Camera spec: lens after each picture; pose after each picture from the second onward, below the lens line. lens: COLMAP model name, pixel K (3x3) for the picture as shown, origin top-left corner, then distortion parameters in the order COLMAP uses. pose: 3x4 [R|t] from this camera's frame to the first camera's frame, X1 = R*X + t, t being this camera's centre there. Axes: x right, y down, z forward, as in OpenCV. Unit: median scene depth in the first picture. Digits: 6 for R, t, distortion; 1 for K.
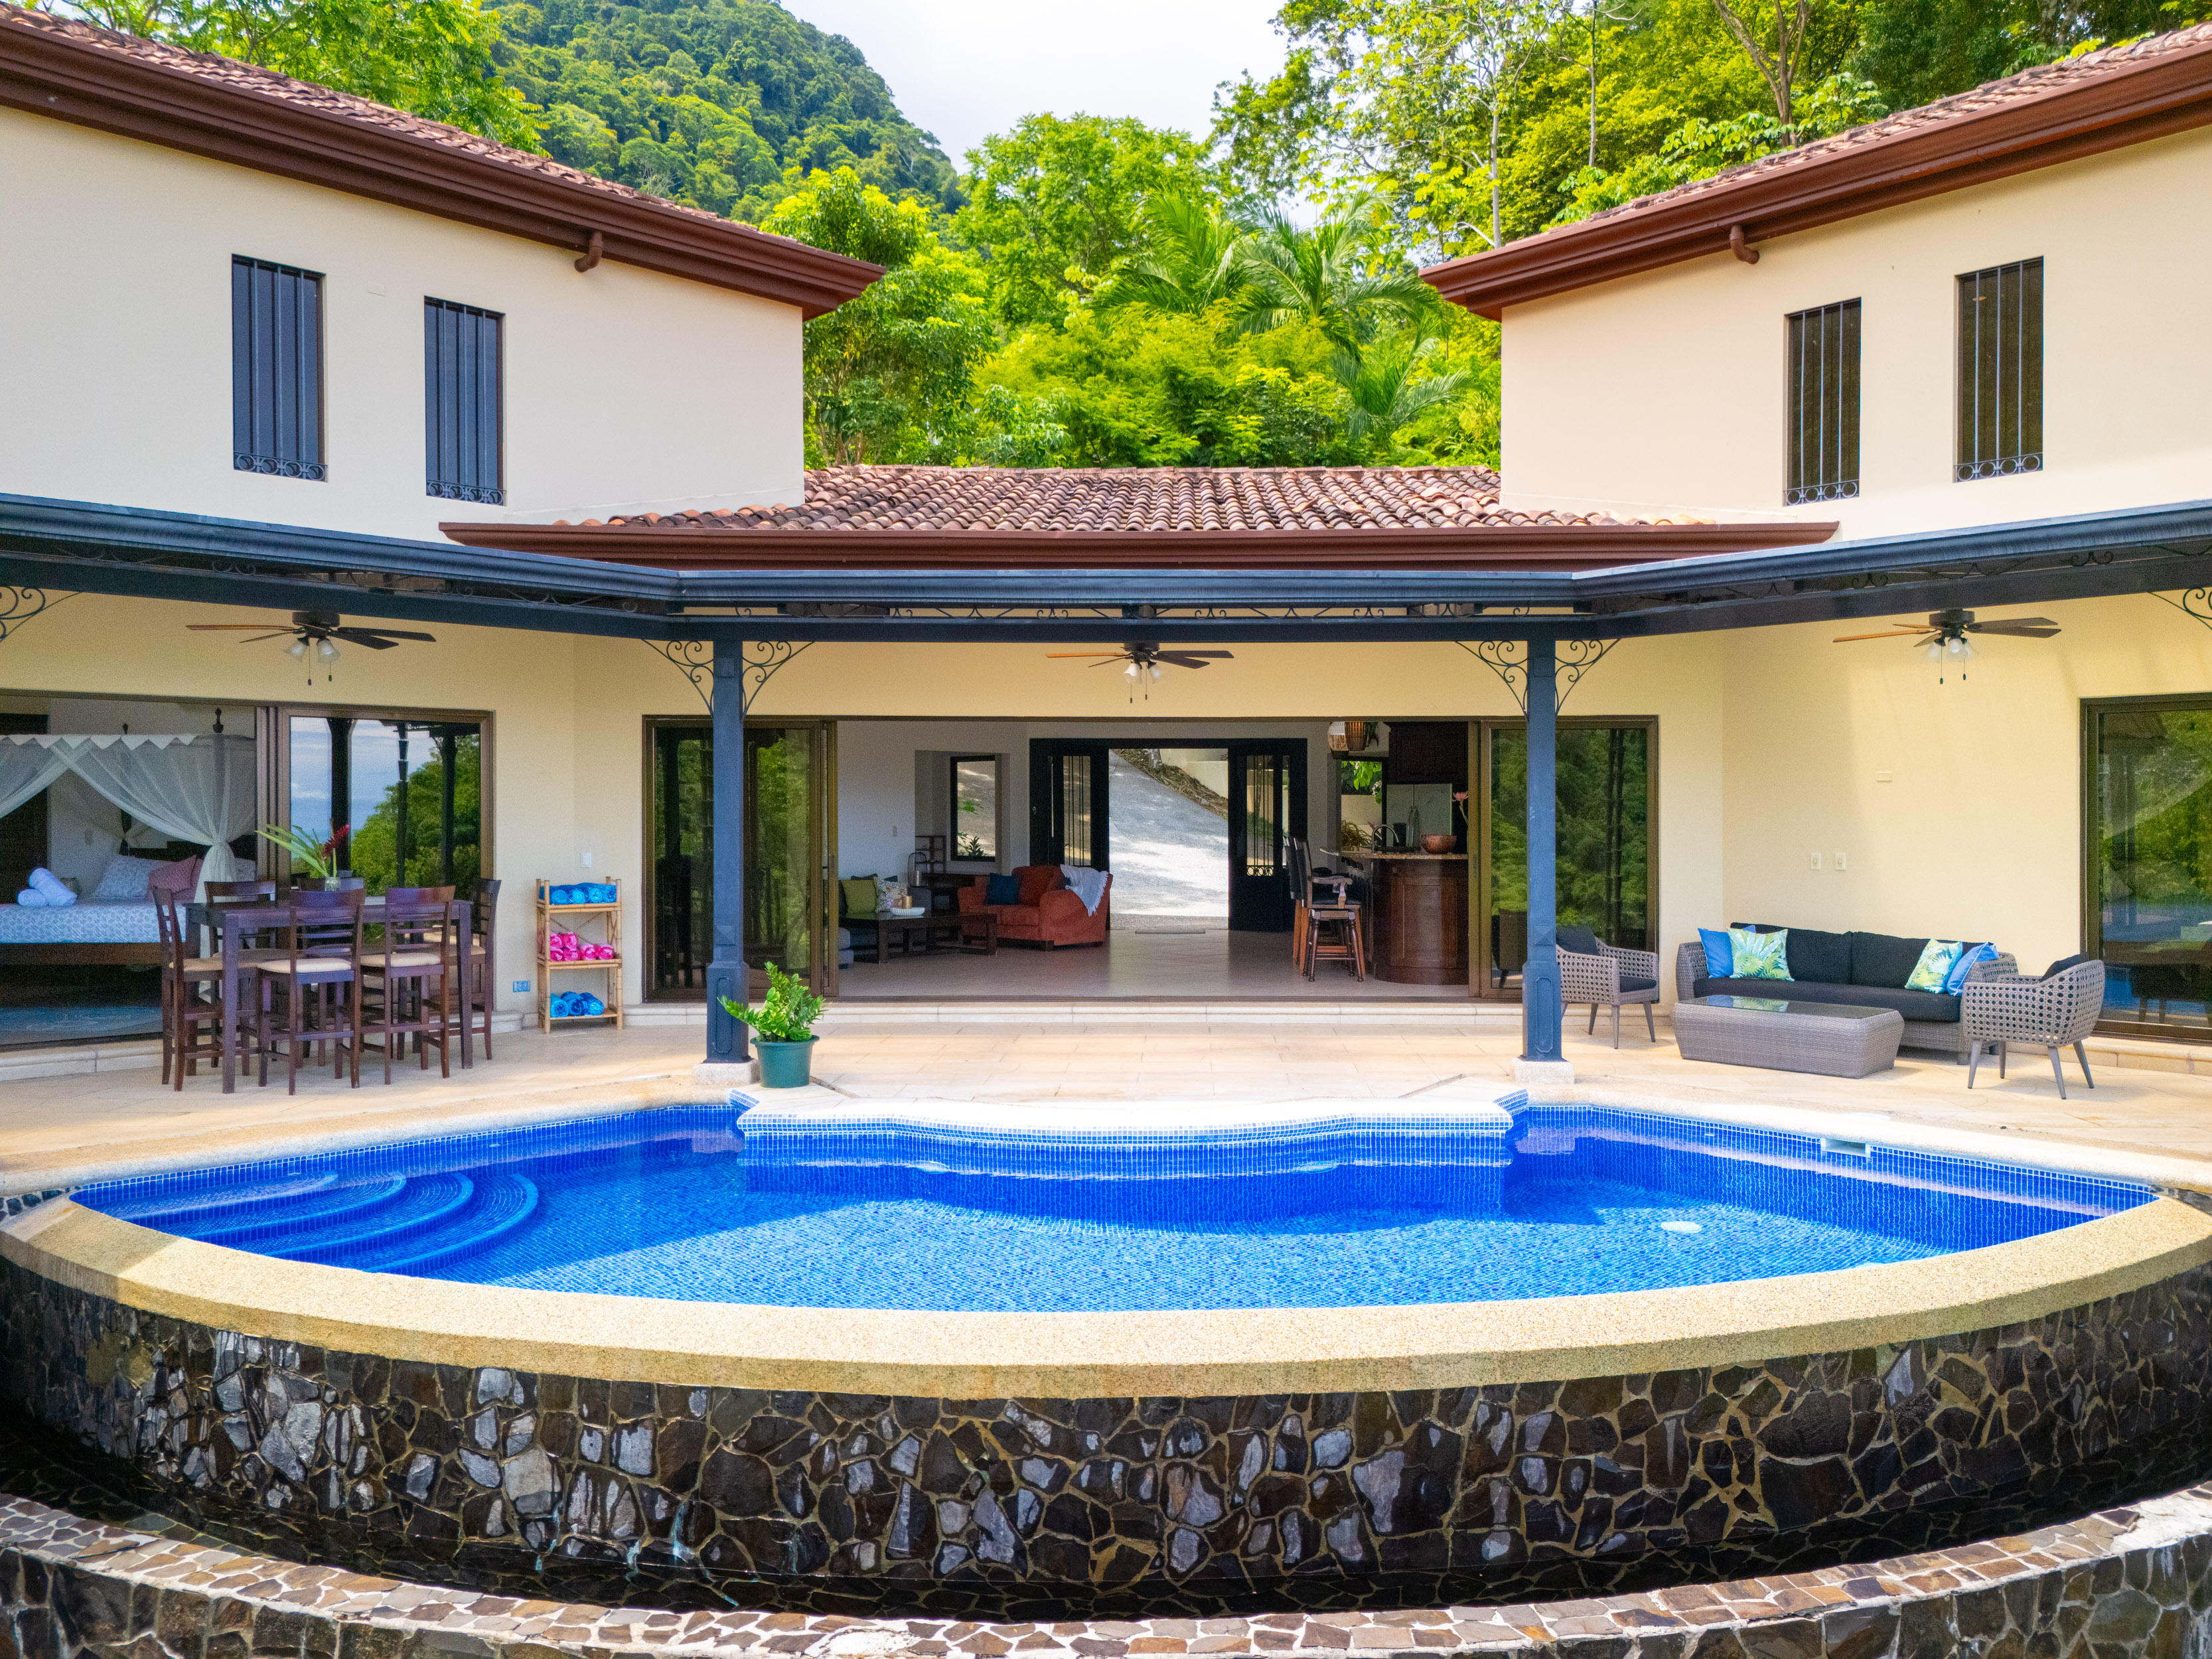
lens RADIAL K [[1643.9, 0, 1191.1], [0, 1643.9, 824.7], [0, 0, 1]] dist [0.043295, -0.014964]
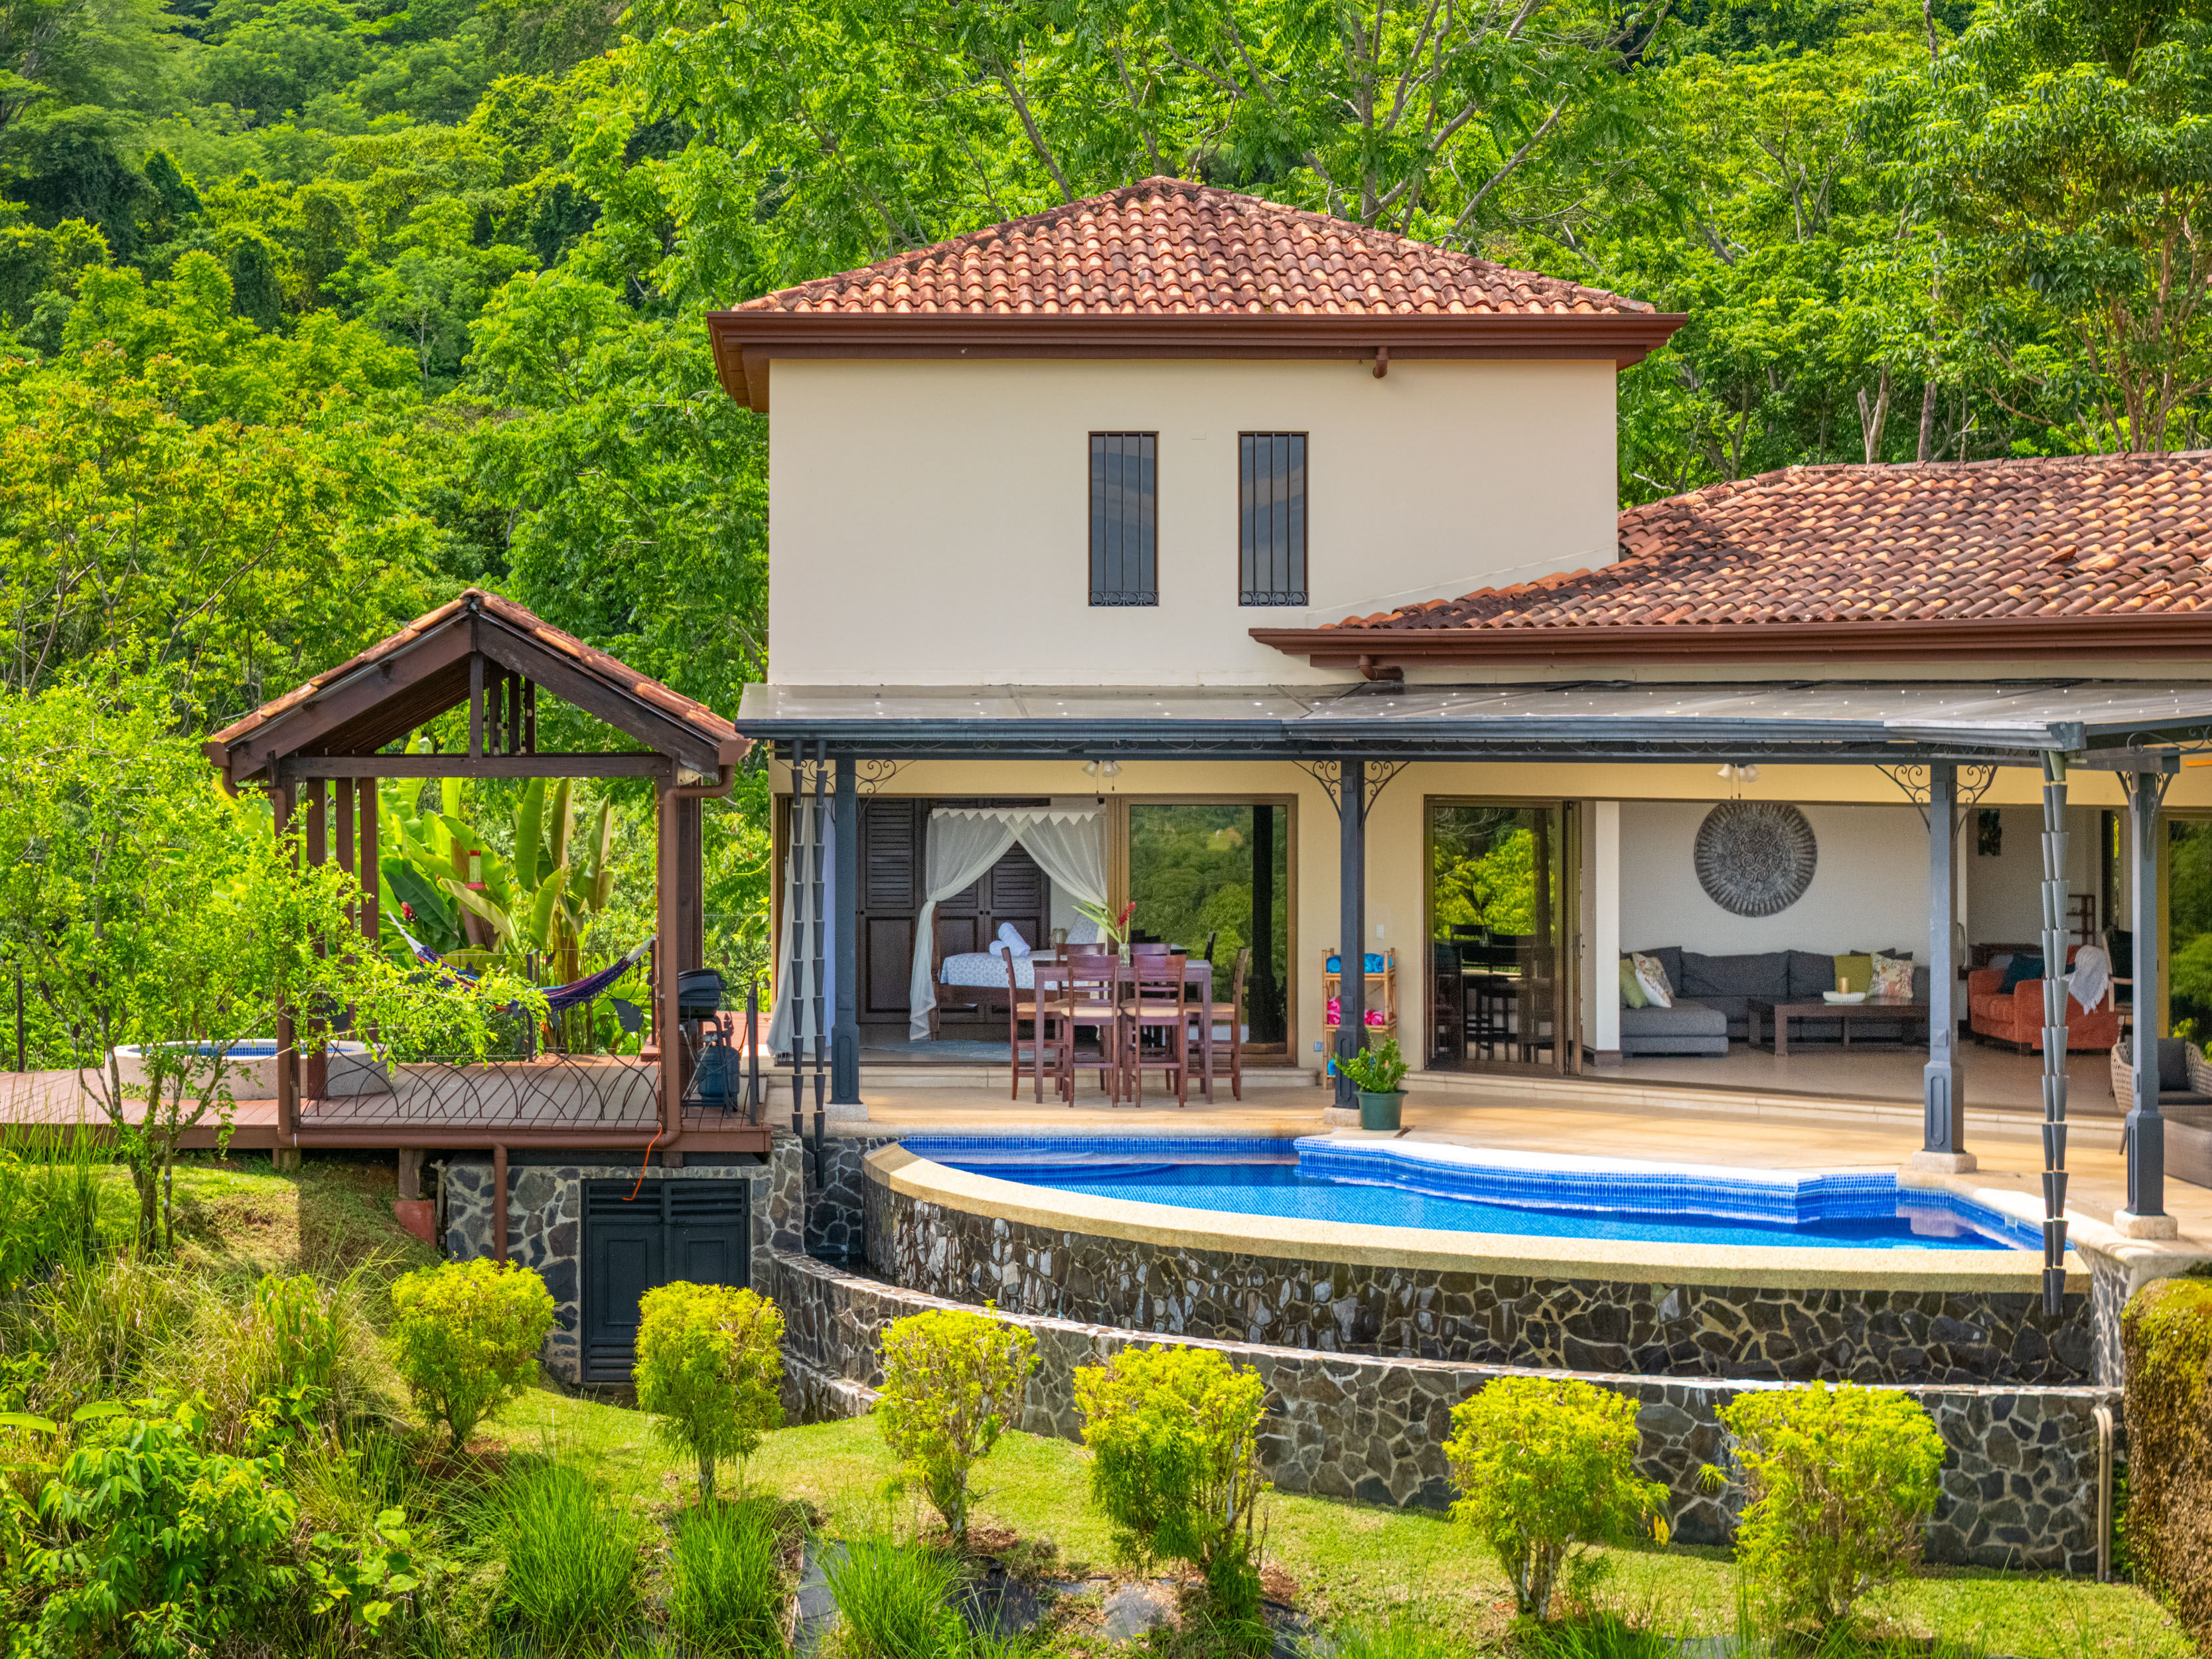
lens RADIAL K [[4369.4, 0, 1084.7], [0, 4369.4, 822.3], [0, 0, 1]] dist [-0.015587, 0.000000]
pose [[0.743798, 0.016657, -0.668197, 2.295027], [-0.006173, 0.999818, 0.018053, -0.164918], [0.668376, -0.009303, 0.743765, -2.031708]]
